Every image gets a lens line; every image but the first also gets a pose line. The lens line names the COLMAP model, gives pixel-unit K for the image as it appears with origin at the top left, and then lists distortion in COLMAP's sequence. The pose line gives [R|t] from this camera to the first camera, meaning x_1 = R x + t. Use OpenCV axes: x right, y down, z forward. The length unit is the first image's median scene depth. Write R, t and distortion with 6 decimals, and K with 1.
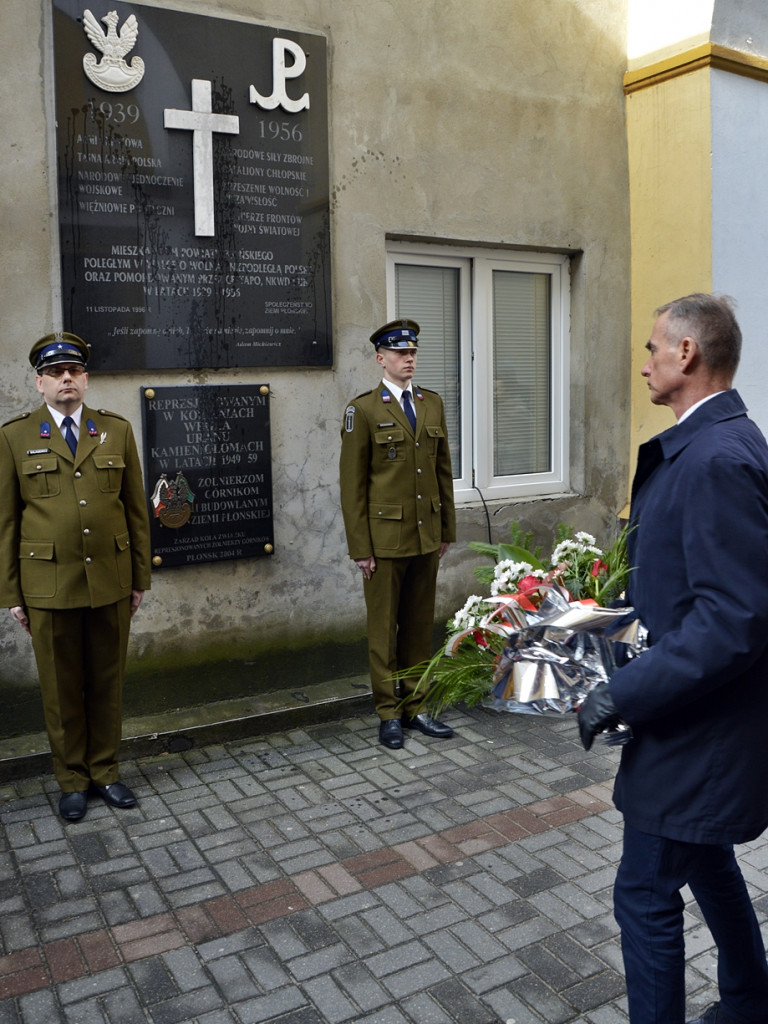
lens RADIAL K [[909.6, 0, 356.6], [0, 909.6, 469.2], [0, 0, 1]] dist [-0.166851, 0.111192]
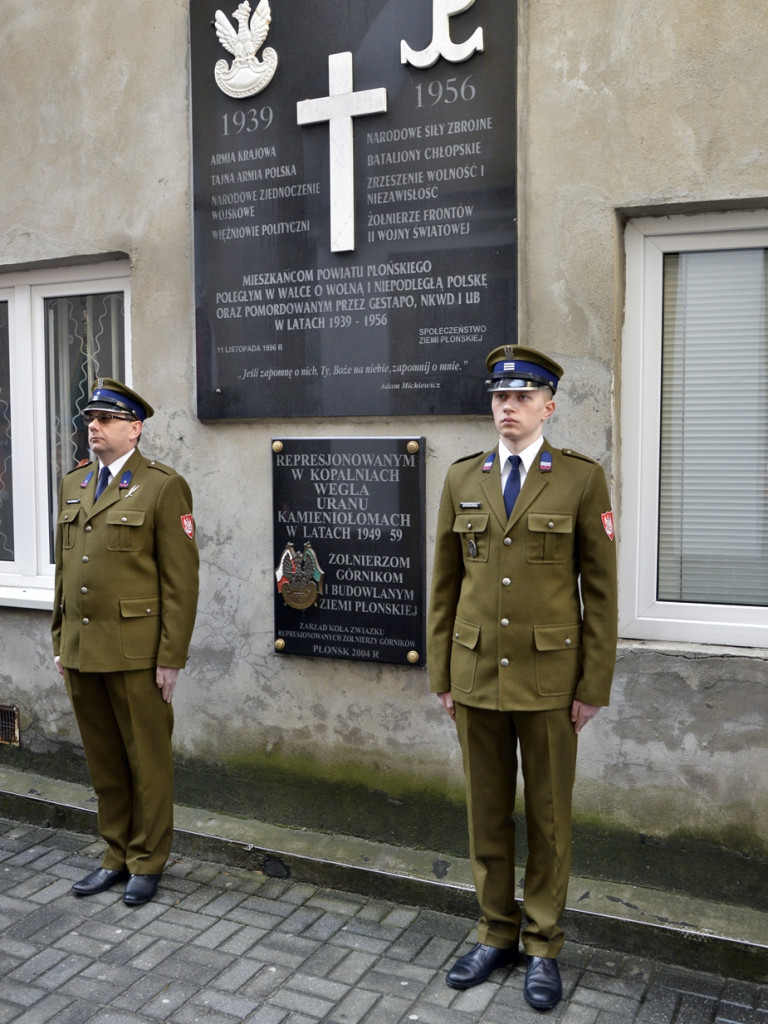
lens RADIAL K [[1053.5, 0, 359.4], [0, 1053.5, 512.8], [0, 0, 1]] dist [-0.105123, 0.180097]
pose [[0.583004, 0.075670, -0.808937, 0.610870], [-0.090156, 0.995530, 0.028149, -0.055599], [0.807451, 0.056519, 0.587220, 0.475873]]
